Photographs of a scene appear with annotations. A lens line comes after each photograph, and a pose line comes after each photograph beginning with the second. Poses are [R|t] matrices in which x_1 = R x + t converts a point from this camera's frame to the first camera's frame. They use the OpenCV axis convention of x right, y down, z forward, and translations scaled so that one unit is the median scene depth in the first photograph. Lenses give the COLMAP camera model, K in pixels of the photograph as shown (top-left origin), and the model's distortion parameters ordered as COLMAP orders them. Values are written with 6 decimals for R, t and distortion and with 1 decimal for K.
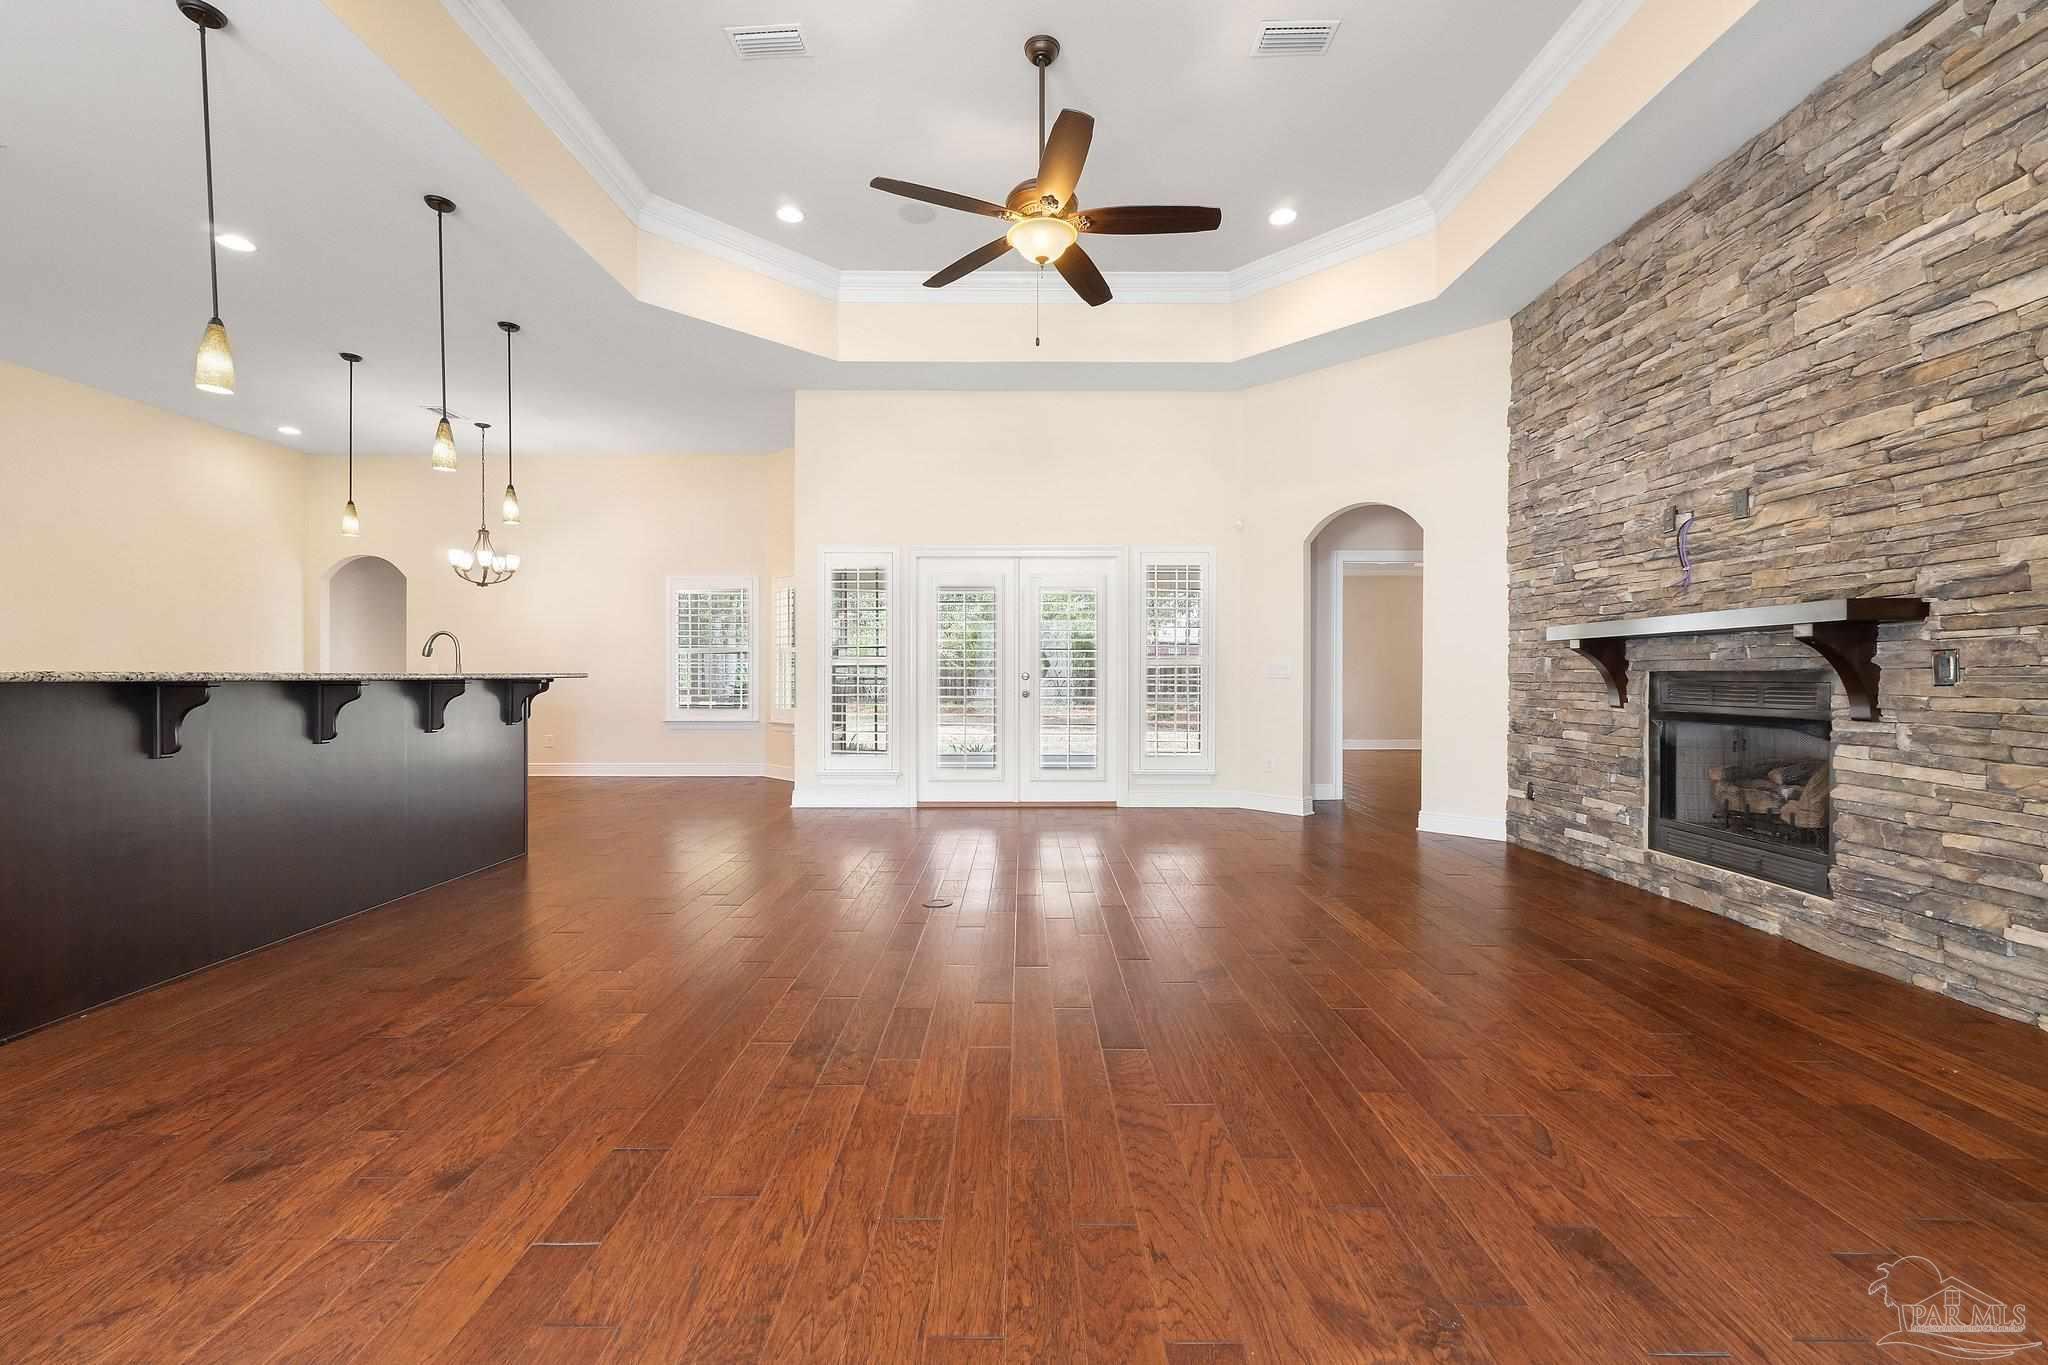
lens RADIAL K [[856.3, 0, 1017.2], [0, 856.3, 678.9], [0, 0, 1]] dist [0.005263, -0.000052]
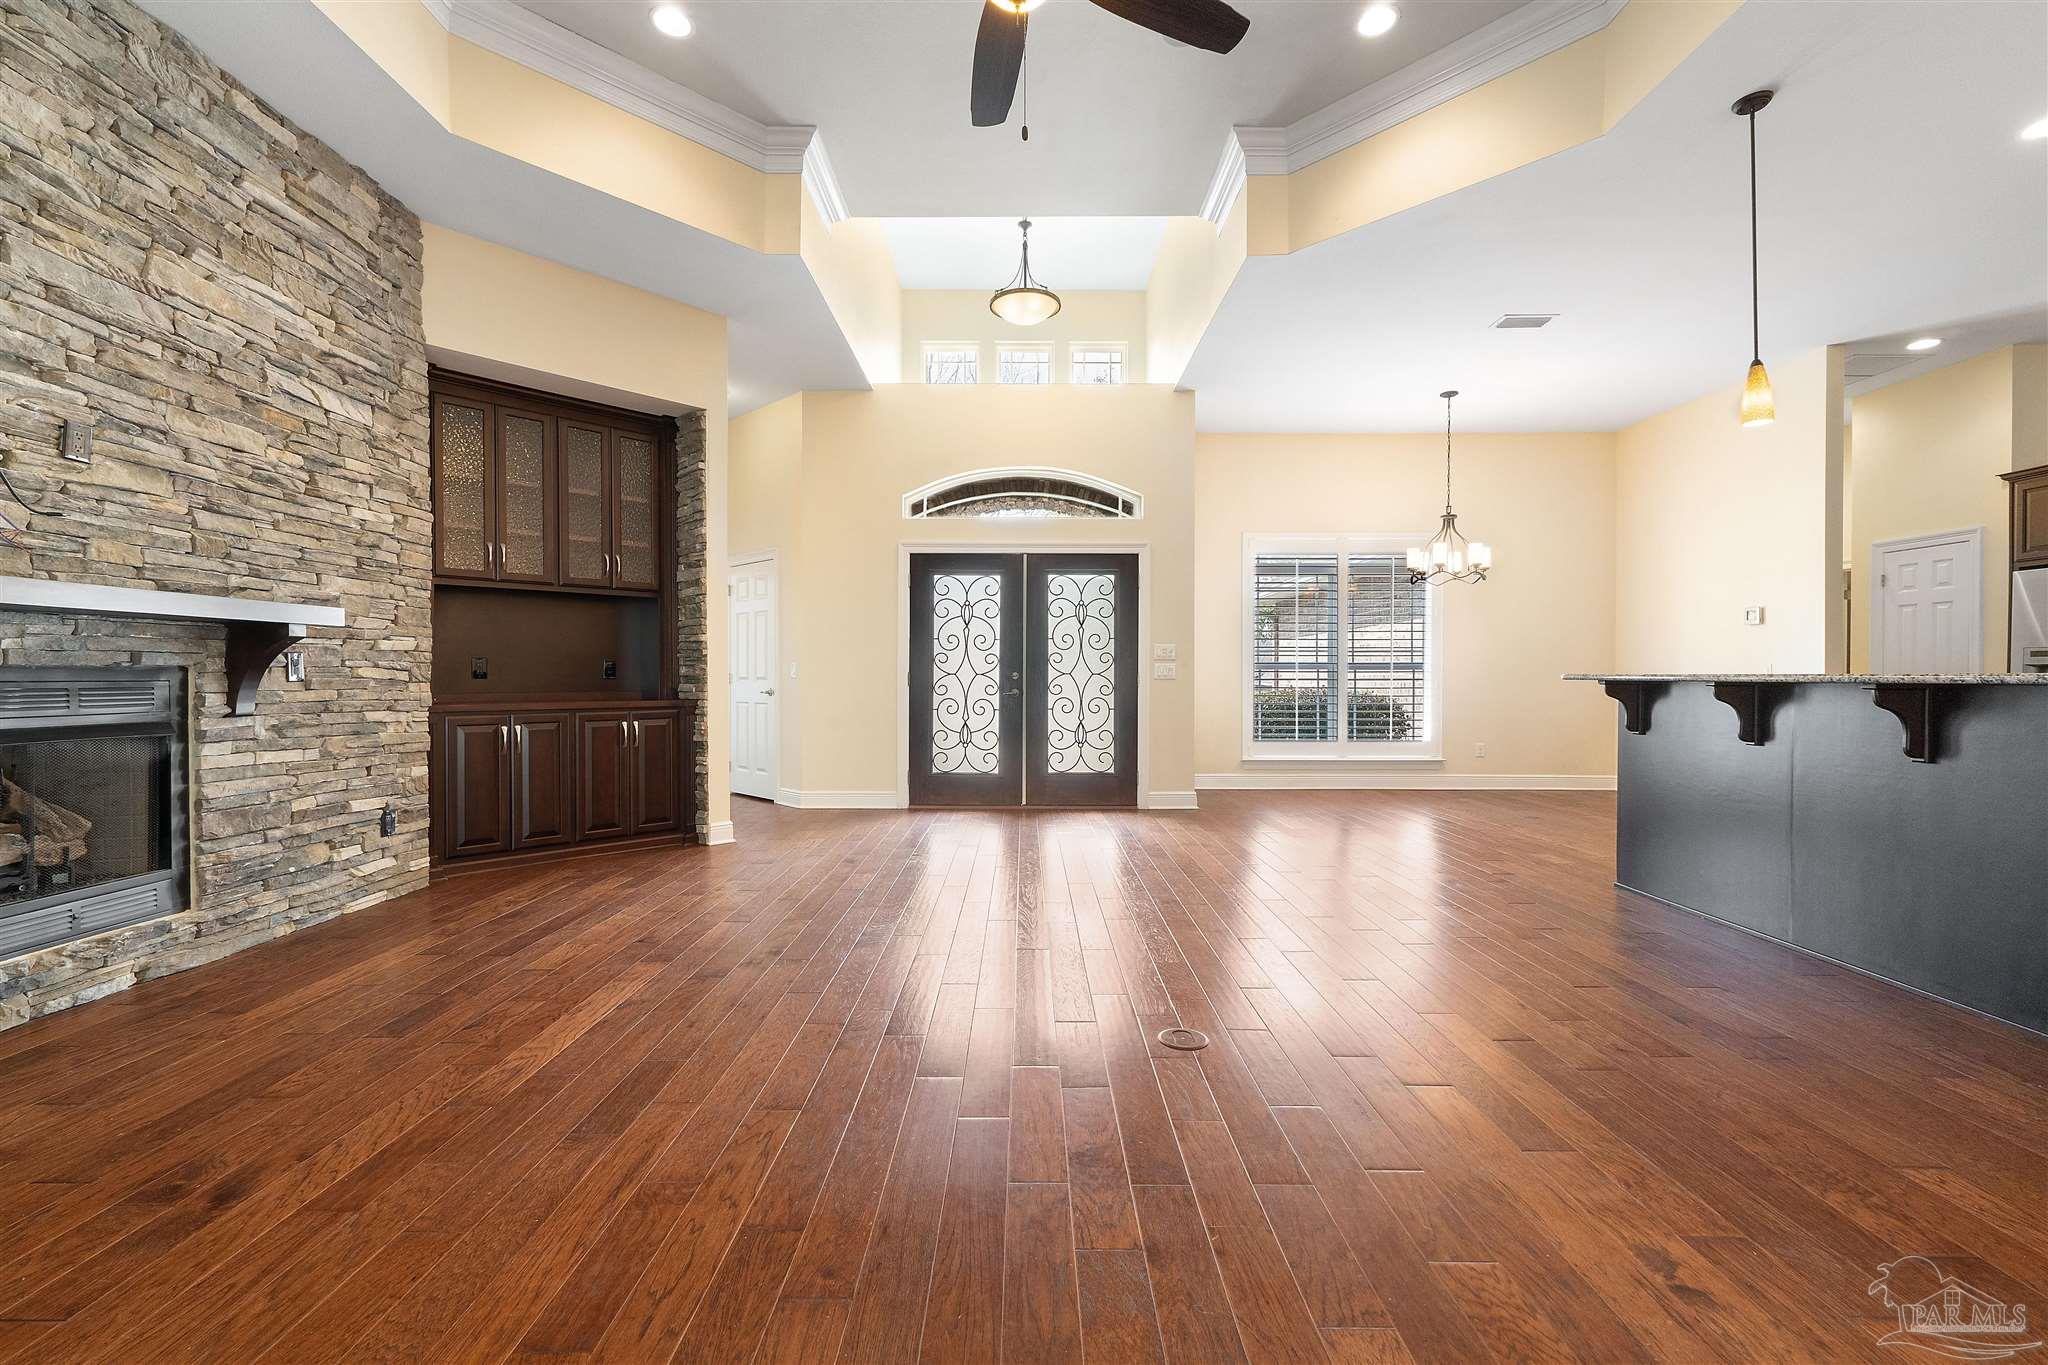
lens RADIAL K [[856.3, 0, 1013.6], [0, 856.3, 681.5], [0, 0, 1]] dist [0.005263, -0.000052]
pose [[-0.999975, -0.002256, 0.006648, 0.027028], [-0.002176, 0.999925, 0.012075, -0.006979], [-0.006675, 0.012060, -0.999905, 1.677002]]
